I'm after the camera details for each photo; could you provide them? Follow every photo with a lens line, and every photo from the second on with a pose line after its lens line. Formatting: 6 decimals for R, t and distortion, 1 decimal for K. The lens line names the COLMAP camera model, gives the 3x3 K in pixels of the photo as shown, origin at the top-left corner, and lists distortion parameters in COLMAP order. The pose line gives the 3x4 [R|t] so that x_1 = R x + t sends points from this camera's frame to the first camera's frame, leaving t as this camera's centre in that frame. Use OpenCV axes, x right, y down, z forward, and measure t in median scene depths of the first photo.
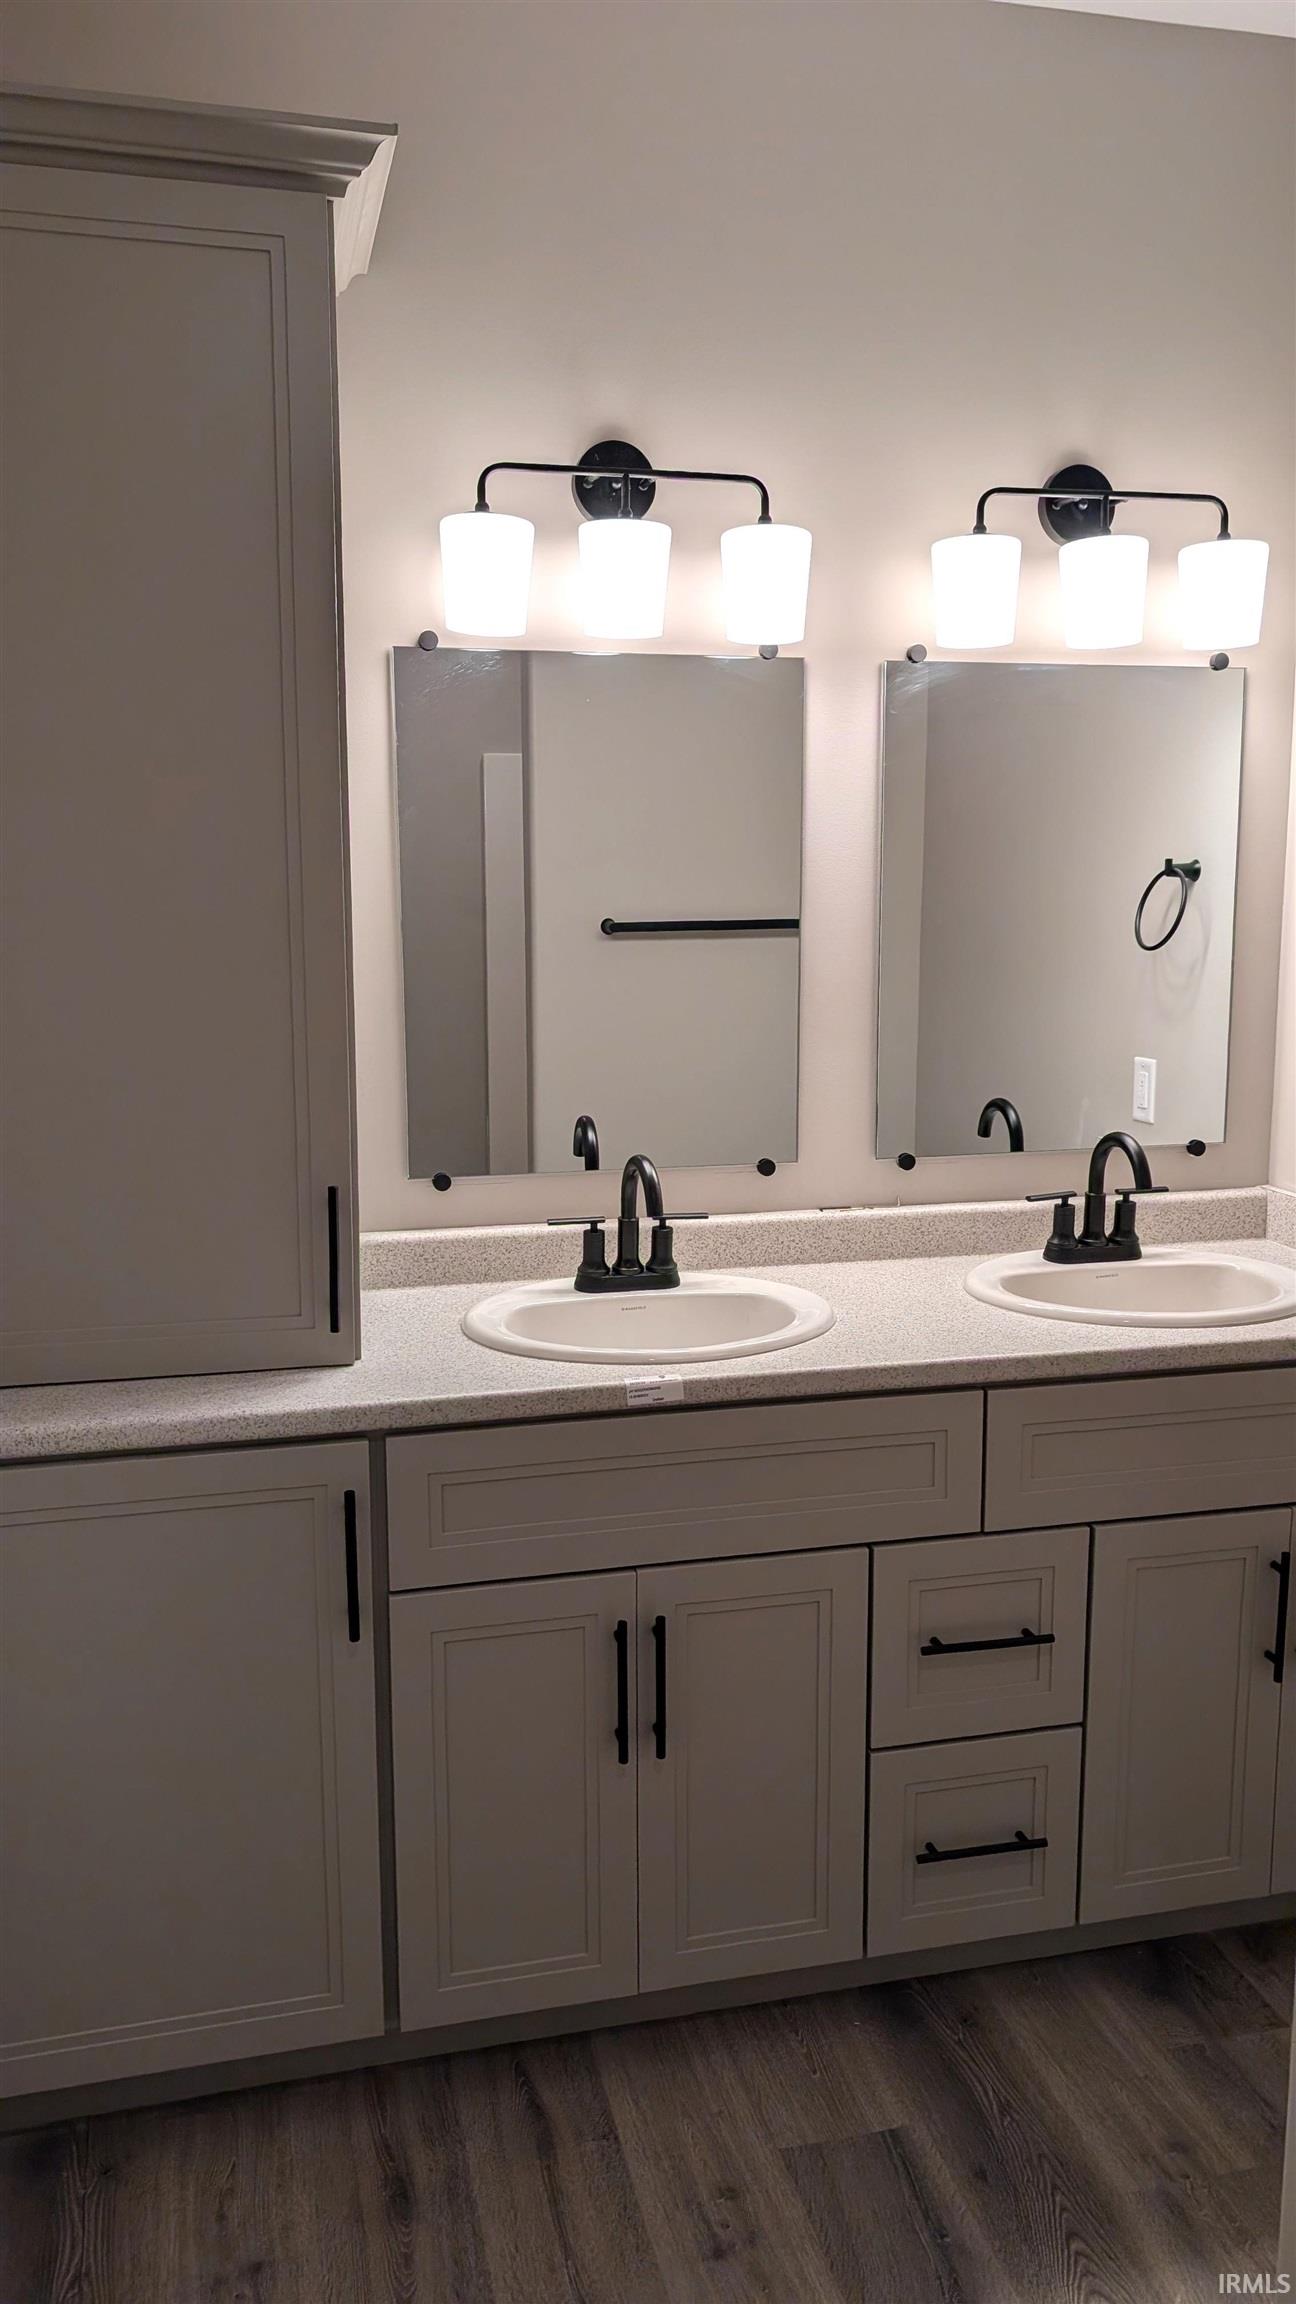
lens RADIAL K [[1649.0, 0, 650.8], [0, 1649.0, 1122.6], [0, 0, 1]] dist [0.071590, -0.134584]
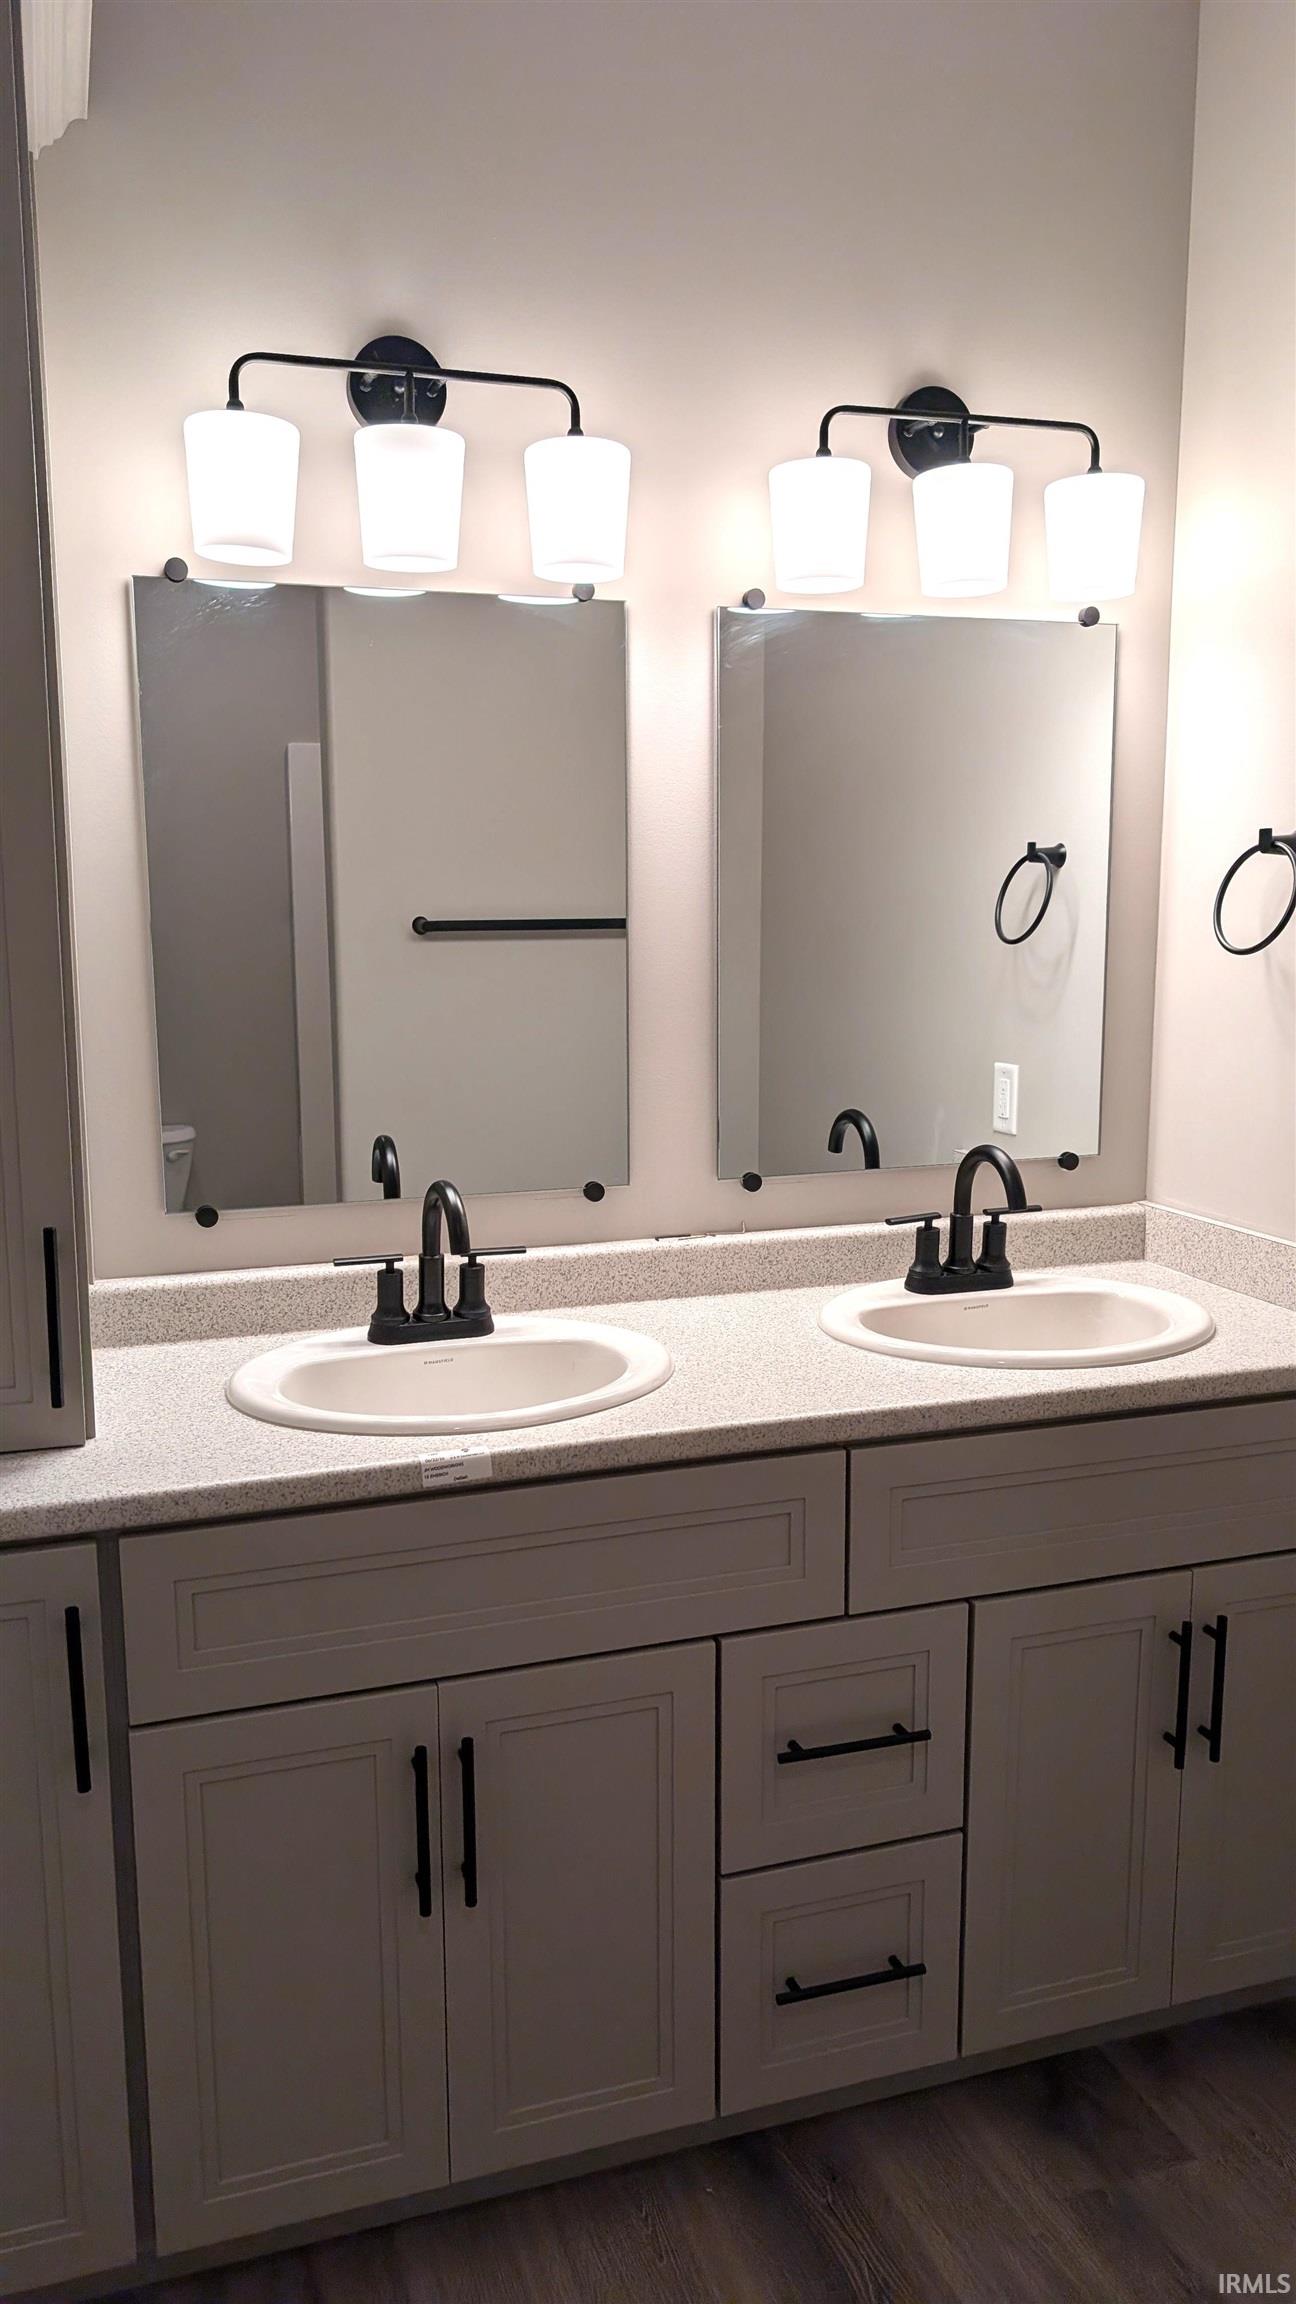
lens RADIAL K [[1662.4, 0, 648.0], [0, 1662.4, 1152.0], [0, 0, 1]] dist [0.019062, -0.033699]
pose [[0.995460, -0.016138, 0.093802, 0.018612], [0.015544, 0.999854, 0.007058, 0.000374], [-0.093902, -0.005568, 0.995566, 0.137076]]
